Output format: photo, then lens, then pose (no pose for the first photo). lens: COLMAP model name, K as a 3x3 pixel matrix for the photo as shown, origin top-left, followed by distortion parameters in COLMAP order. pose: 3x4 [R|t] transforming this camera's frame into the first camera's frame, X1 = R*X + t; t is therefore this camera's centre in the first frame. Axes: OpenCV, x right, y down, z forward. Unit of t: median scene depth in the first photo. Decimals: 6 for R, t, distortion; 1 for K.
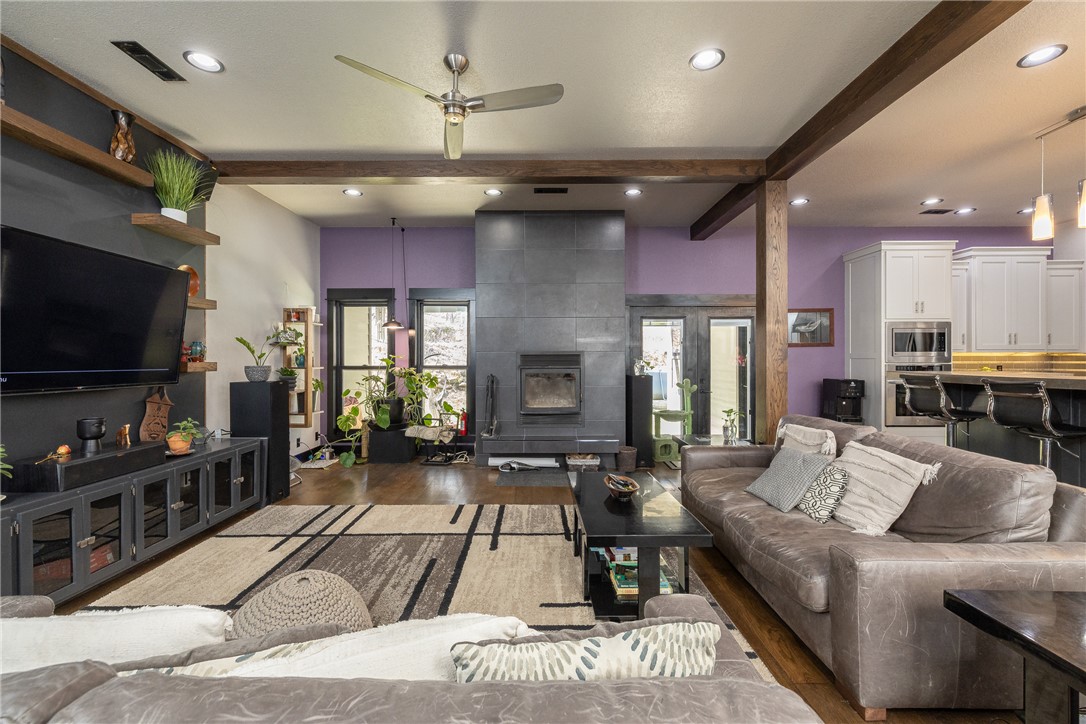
lens RADIAL K [[459.7, 0, 540.1], [0, 459.7, 360.0], [0, 0, 1]] dist [-0.002051, -0.000026]
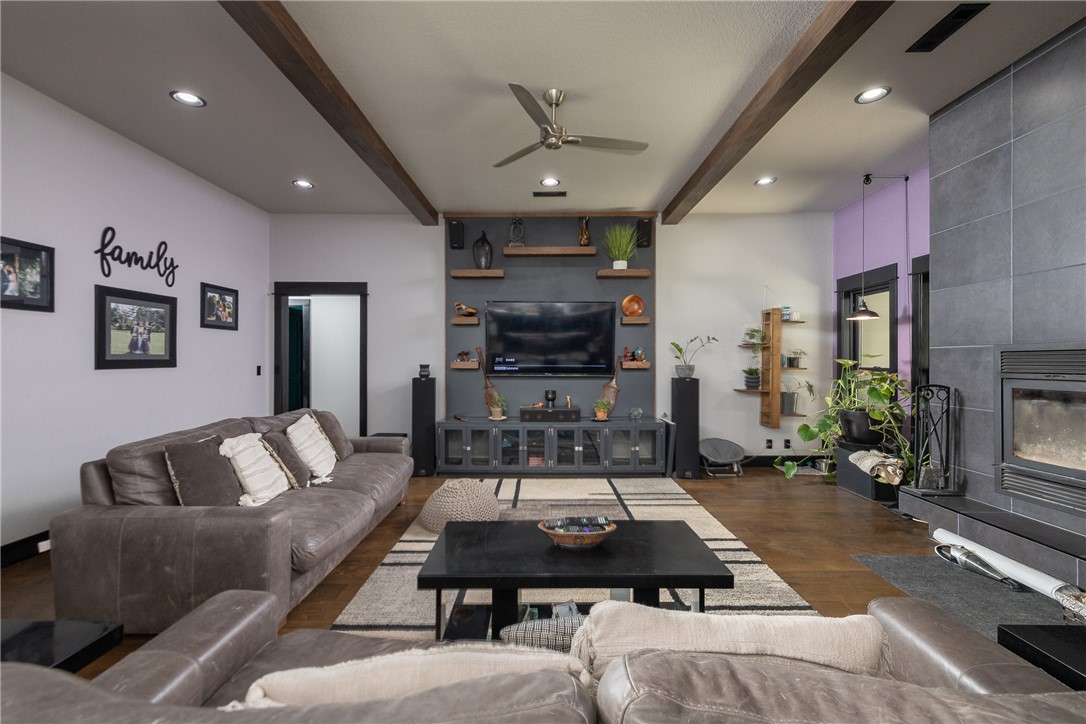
lens RADIAL K [[459.7, 0, 542.7], [0, 459.7, 363.1], [0, 0, 1]] dist [-0.002051, -0.000026]
pose [[-0.020105, 0.005532, -0.999783, 0.643017], [-0.004339, 0.999975, 0.005621, 0.002370], [0.999788, 0.004451, -0.020081, 0.679024]]
